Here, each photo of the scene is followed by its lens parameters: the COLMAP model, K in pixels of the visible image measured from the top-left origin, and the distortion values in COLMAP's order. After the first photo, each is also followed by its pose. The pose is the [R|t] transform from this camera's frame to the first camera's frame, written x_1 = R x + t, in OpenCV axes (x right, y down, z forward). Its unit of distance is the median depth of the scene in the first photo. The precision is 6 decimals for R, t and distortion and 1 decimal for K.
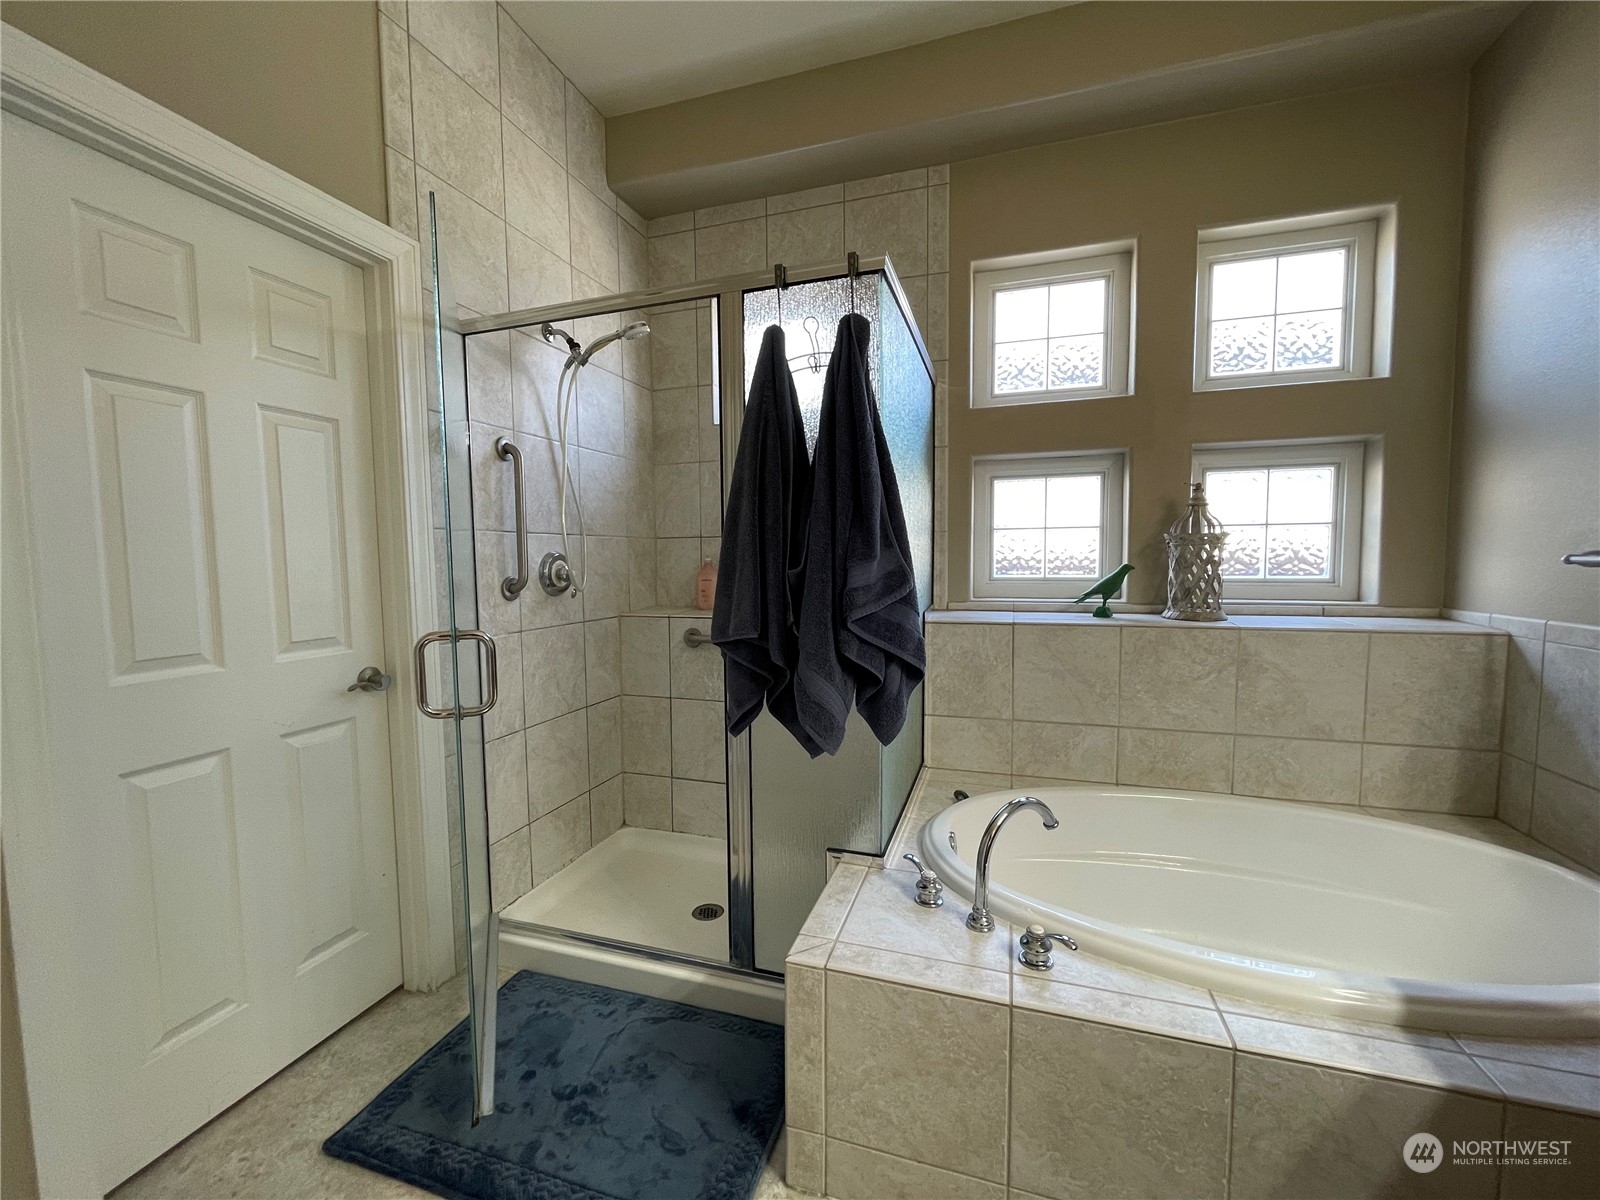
lens RADIAL K [[648.2, 0, 799.3], [0, 648.2, 602.4], [0, 0, 1]] dist [-0.001805, -0.000417]
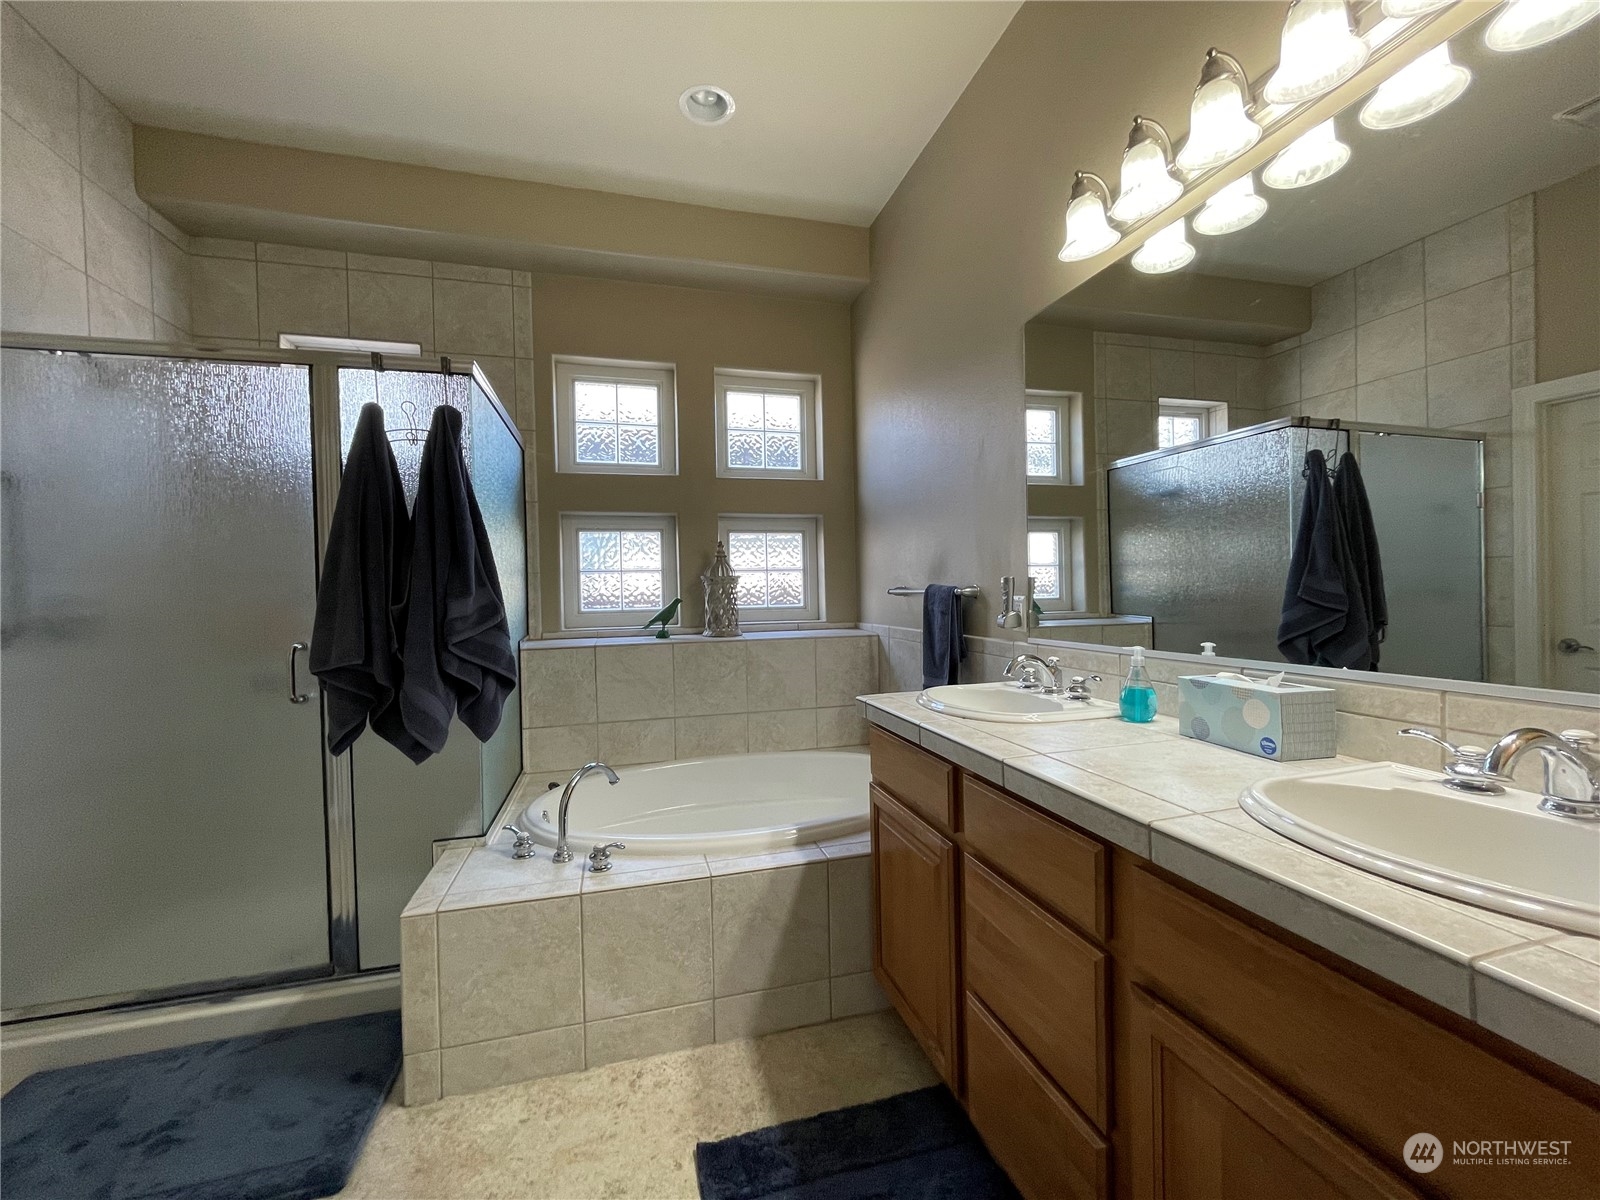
lens RADIAL K [[648.2, 0, 799.3], [0, 648.2, 602.4], [0, 0, 1]] dist [-0.001805, -0.000417]
pose [[0.835264, -0.017137, 0.549582, -0.037912], [0.049909, 0.997751, -0.044742, 0.029740], [-0.547579, 0.064801, 0.834241, -0.353881]]
